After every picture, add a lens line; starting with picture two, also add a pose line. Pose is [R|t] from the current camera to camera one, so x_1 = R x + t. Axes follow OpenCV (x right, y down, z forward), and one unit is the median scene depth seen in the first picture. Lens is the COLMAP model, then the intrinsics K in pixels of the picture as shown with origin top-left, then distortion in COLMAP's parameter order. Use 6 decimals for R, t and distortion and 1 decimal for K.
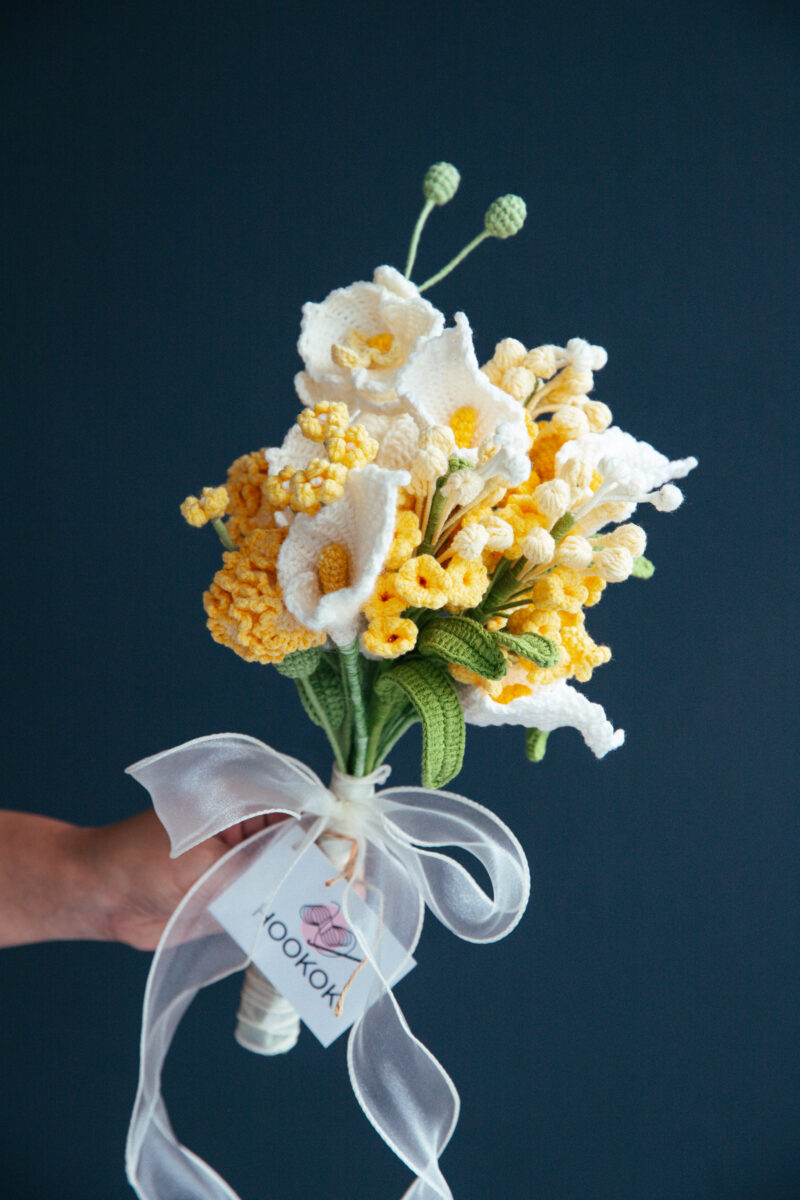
lens RADIAL K [[2360.3, 0, 400.0], [0, 2360.3, 600.0], [0, 0, 1]] dist [-0.026944, -0.097463]
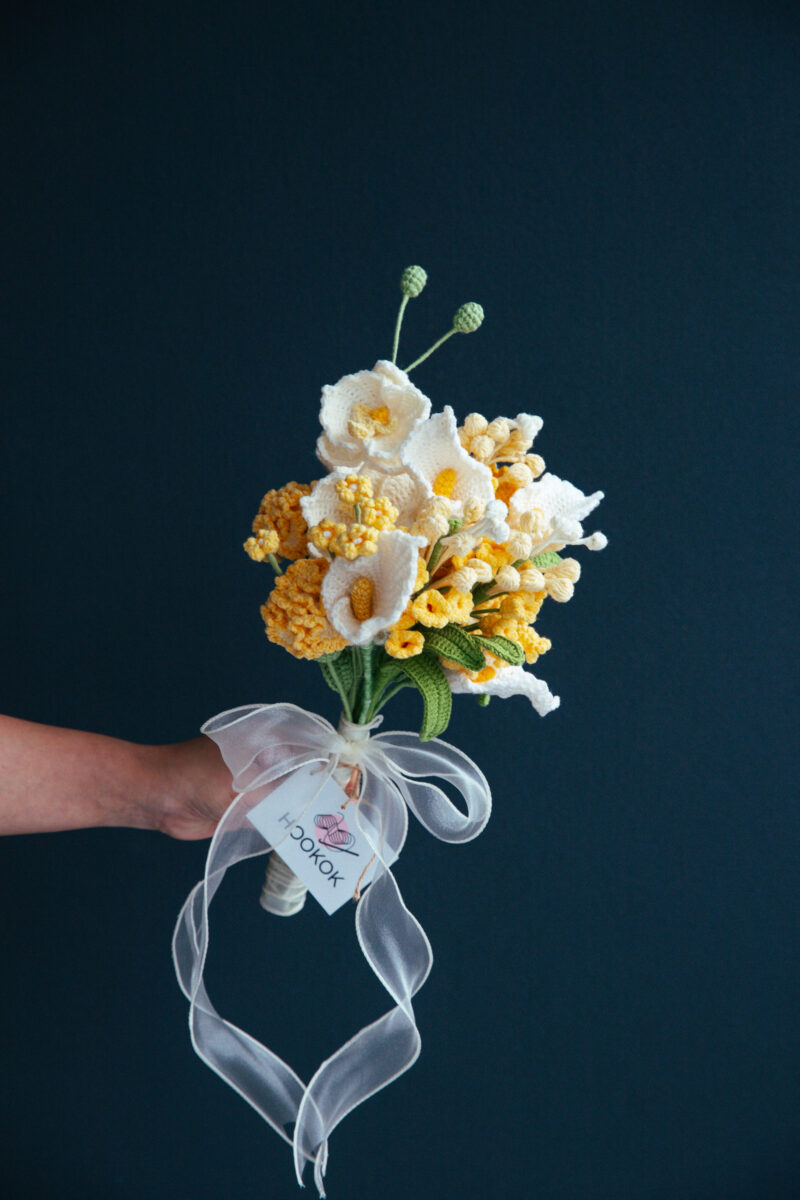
lens RADIAL K [[2440.3, 0, 400.0], [0, 2440.3, 600.0], [0, 0, 1]] dist [0.024496, 0.040673]
pose [[0.989134, -0.023153, 0.145185, -0.209815], [0.001730, 0.989286, 0.145982, -0.214886], [-0.147009, -0.144144, 0.978576, -0.408976]]
